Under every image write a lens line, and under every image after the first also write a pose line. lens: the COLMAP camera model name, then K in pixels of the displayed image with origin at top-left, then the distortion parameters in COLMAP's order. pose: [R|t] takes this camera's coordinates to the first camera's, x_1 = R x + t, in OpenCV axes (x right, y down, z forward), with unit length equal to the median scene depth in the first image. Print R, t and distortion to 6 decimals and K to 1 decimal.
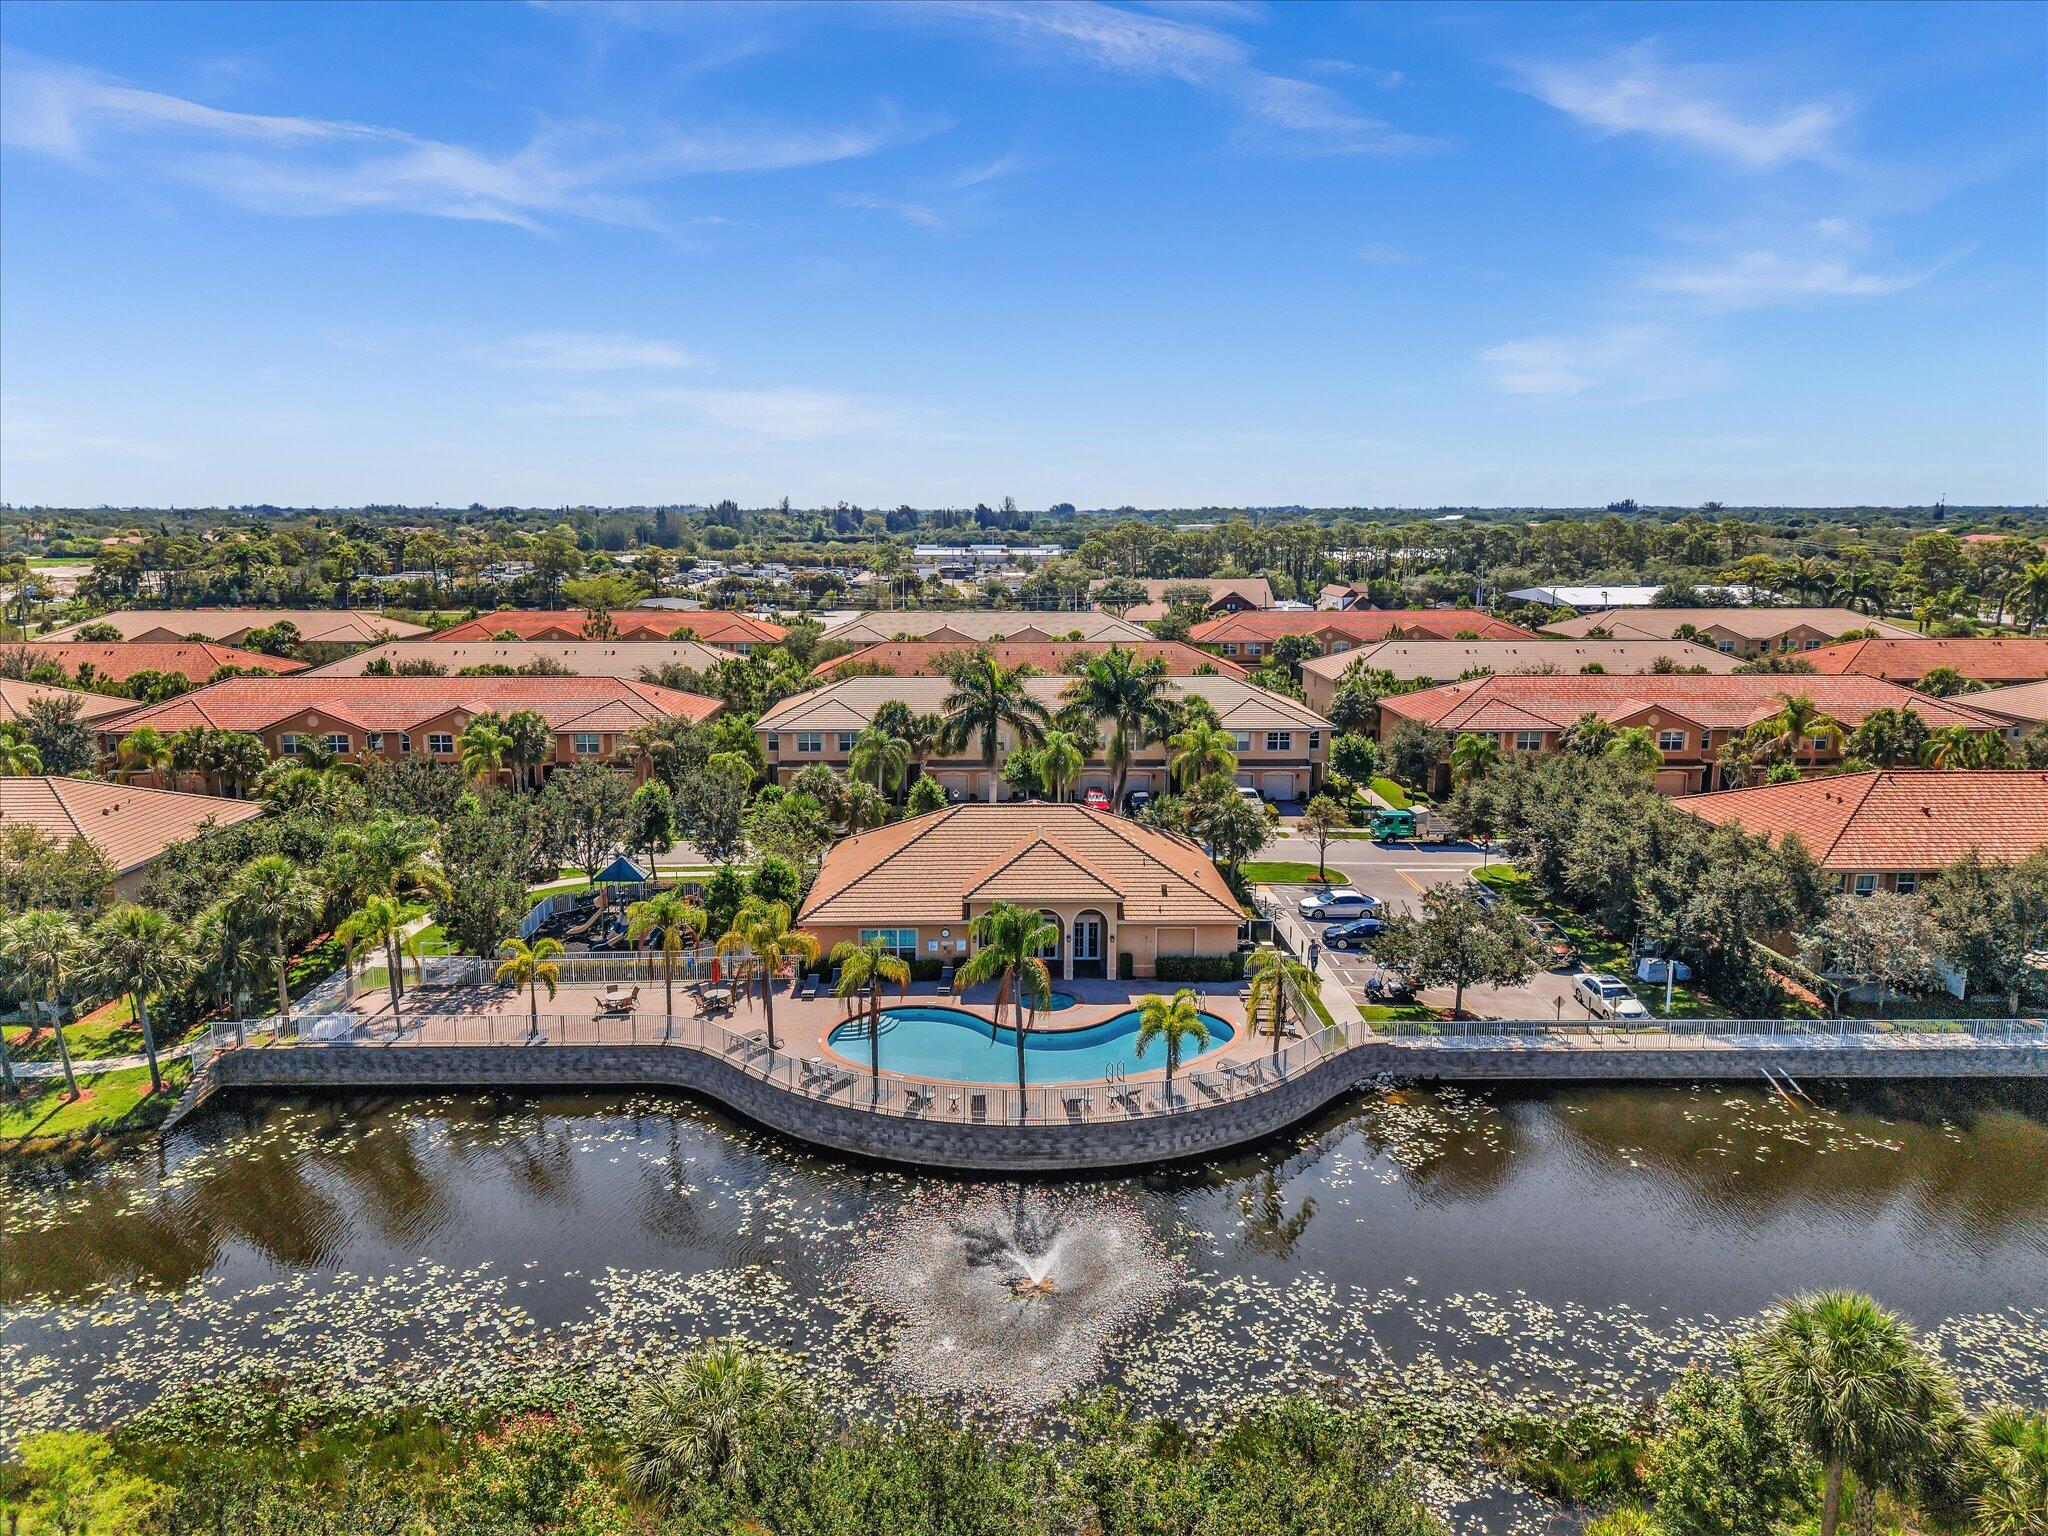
lens RADIAL K [[1915.6, 0, 1024.0], [0, 1915.6, 768.0], [0, 0, 1]] dist [0.054136, -0.138747]
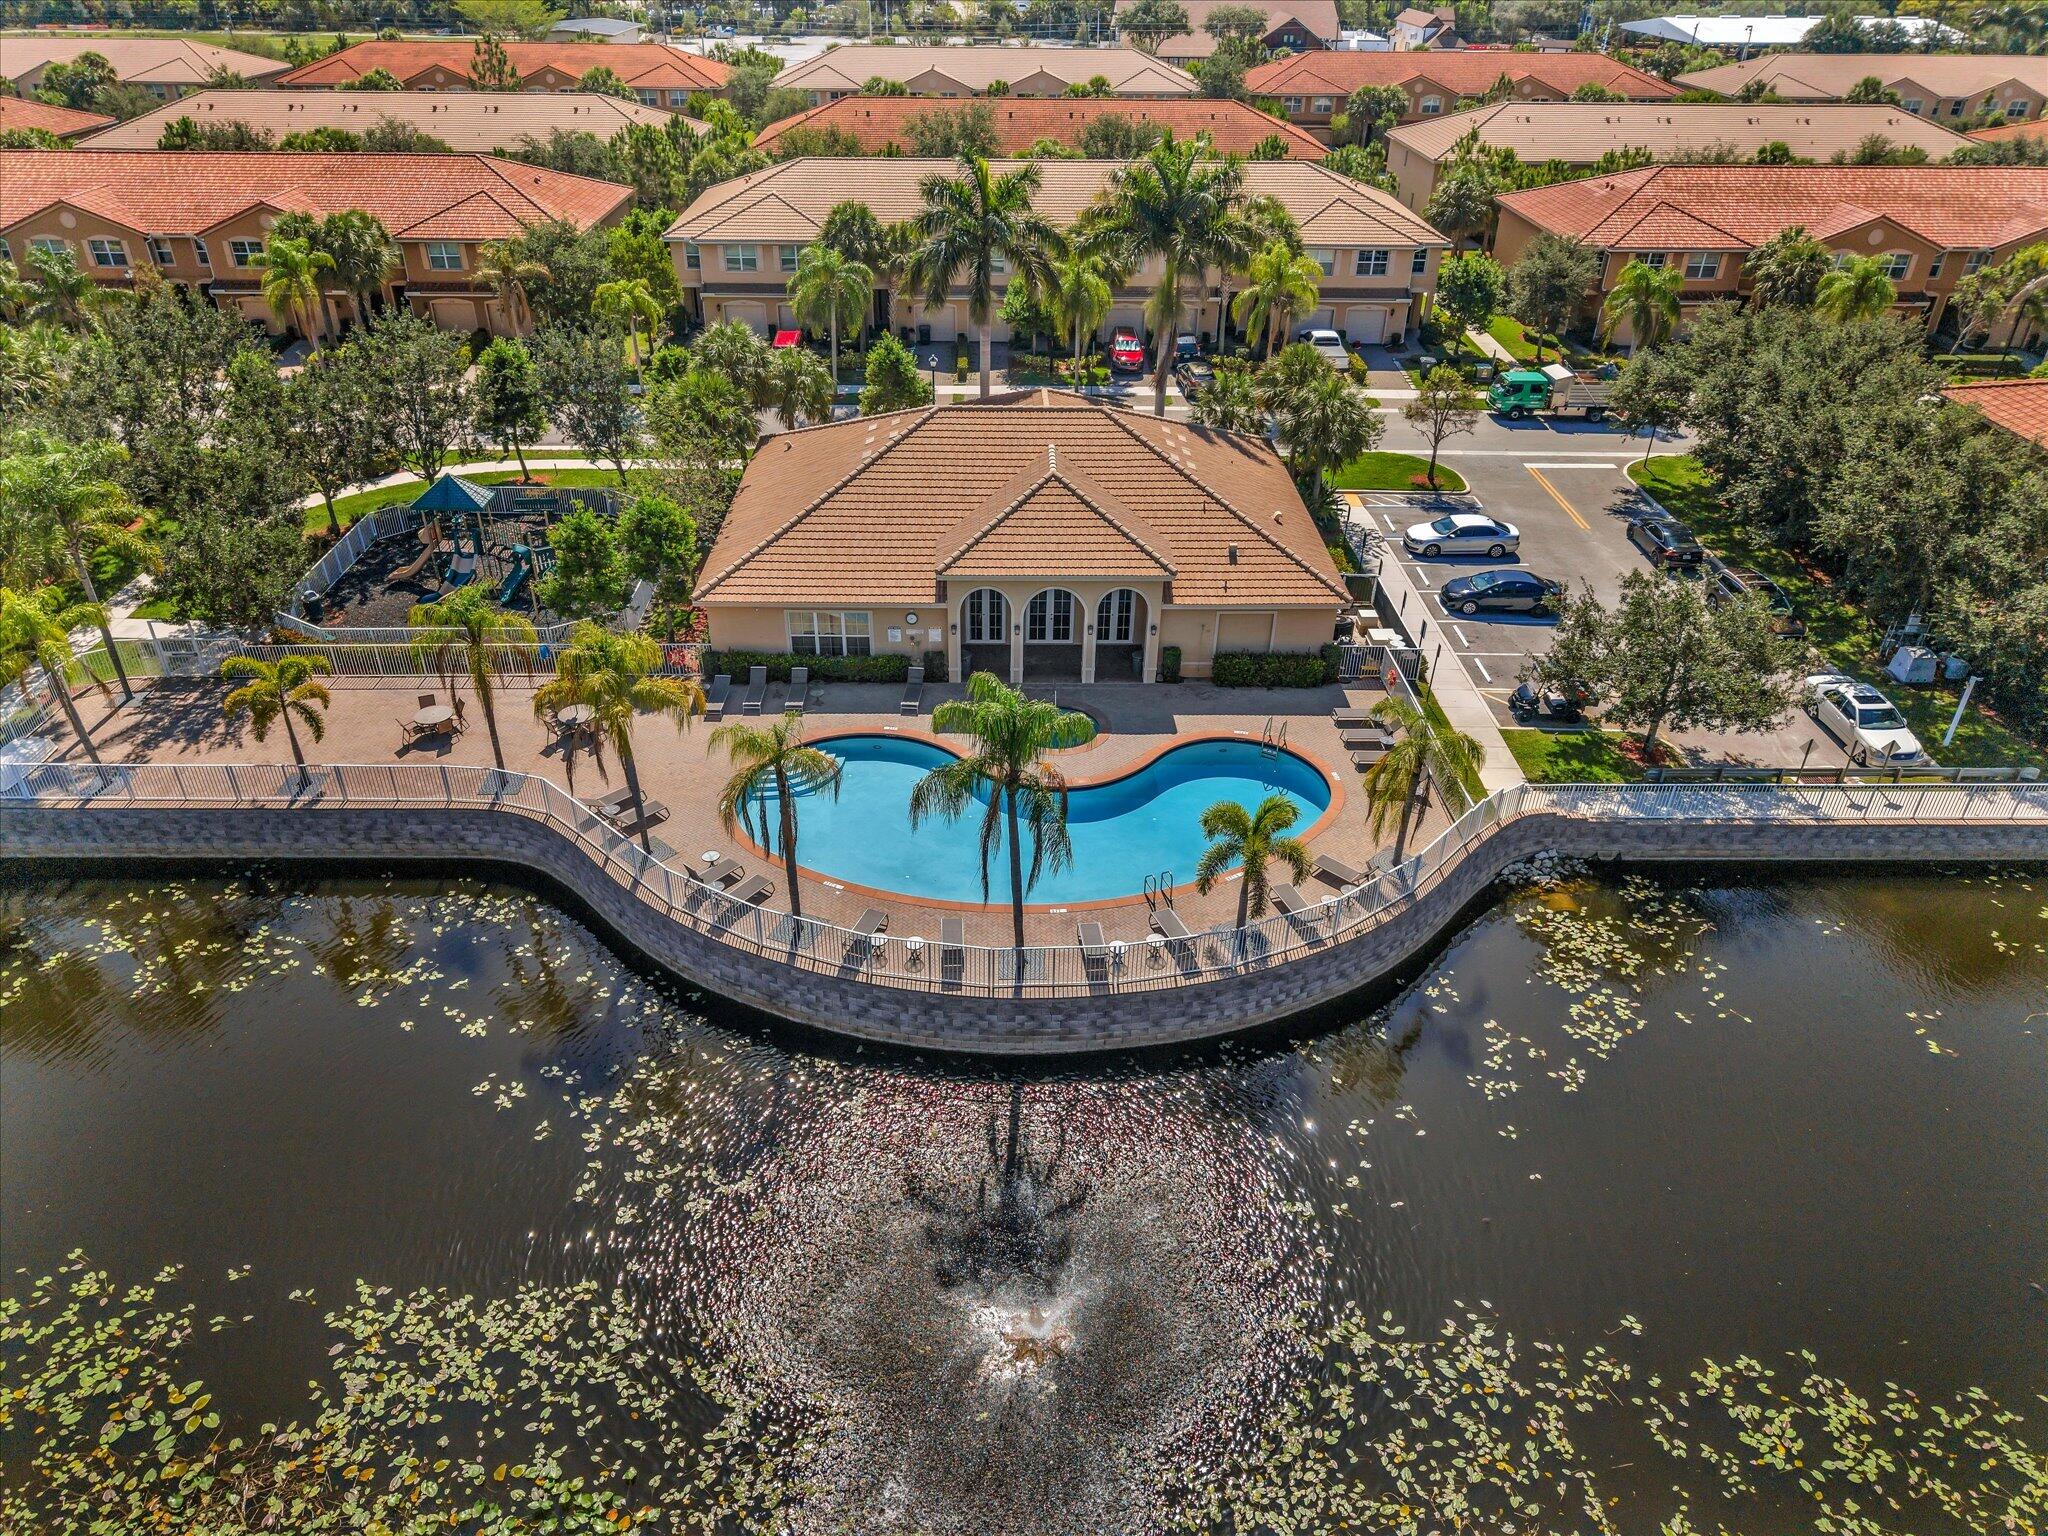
lens RADIAL K [[1363.8, 0, 1024.0], [0, 1363.8, 768.0], [0, 0, 1]] dist [0.004658, 0.000308]
pose [[0.999922, 0.012447, -0.000894, 0.000498], [-0.010950, 0.909501, 0.415558, -0.069993], [0.005985, -0.415516, 0.909566, 0.559079]]
